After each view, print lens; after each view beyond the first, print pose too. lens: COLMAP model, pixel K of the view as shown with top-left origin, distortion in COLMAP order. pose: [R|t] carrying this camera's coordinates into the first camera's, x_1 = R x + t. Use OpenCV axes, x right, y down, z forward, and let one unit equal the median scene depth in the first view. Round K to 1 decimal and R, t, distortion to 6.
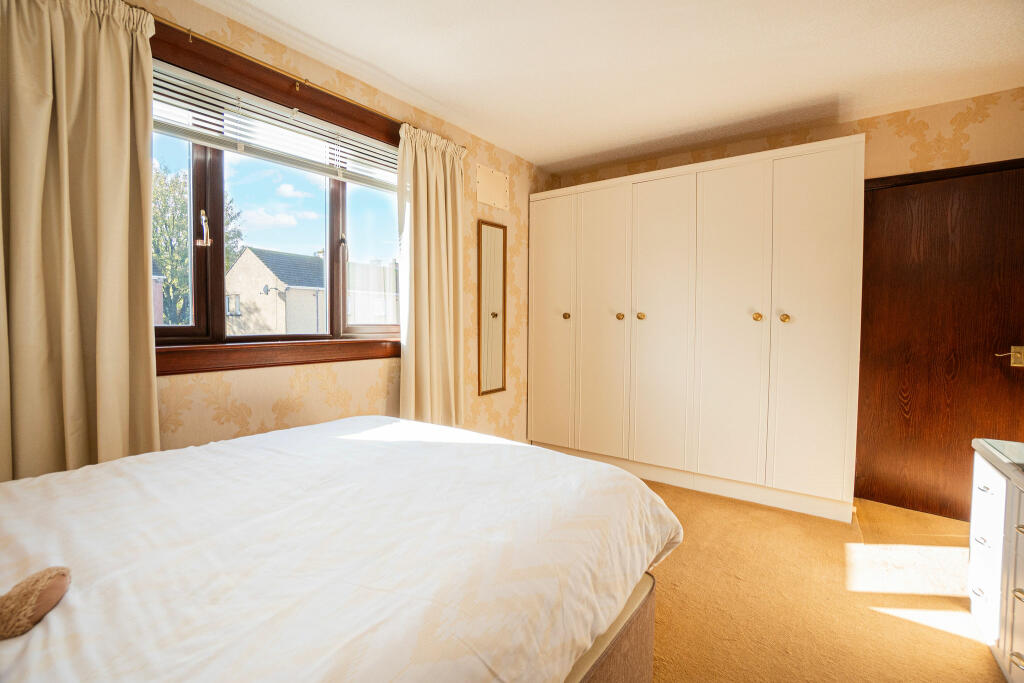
lens RADIAL K [[458.6, 0, 514.4], [0, 458.6, 333.9], [0, 0, 1]] dist [-0.016608, 0.000291]
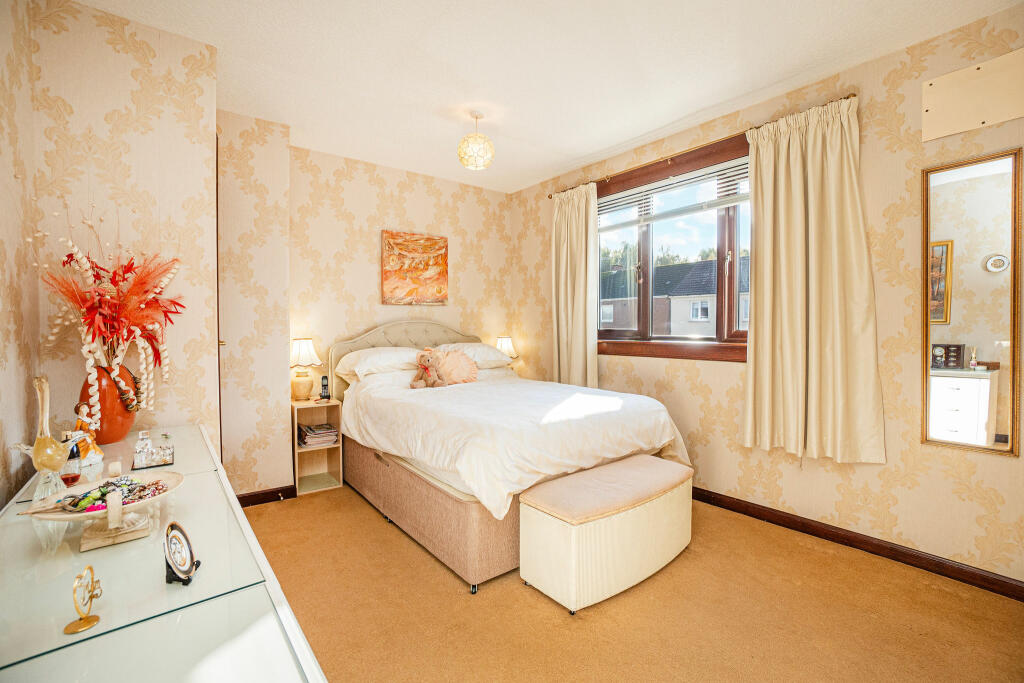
lens RADIAL K [[458.6, 0, 514.4], [0, 458.6, 333.9], [0, 0, 1]] dist [-0.016608, 0.000291]
pose [[-0.259561, 0.014005, -0.965625, 0.880210], [-0.027772, 0.999373, 0.021959, -0.021421], [0.965327, 0.032517, -0.259009, 0.789248]]
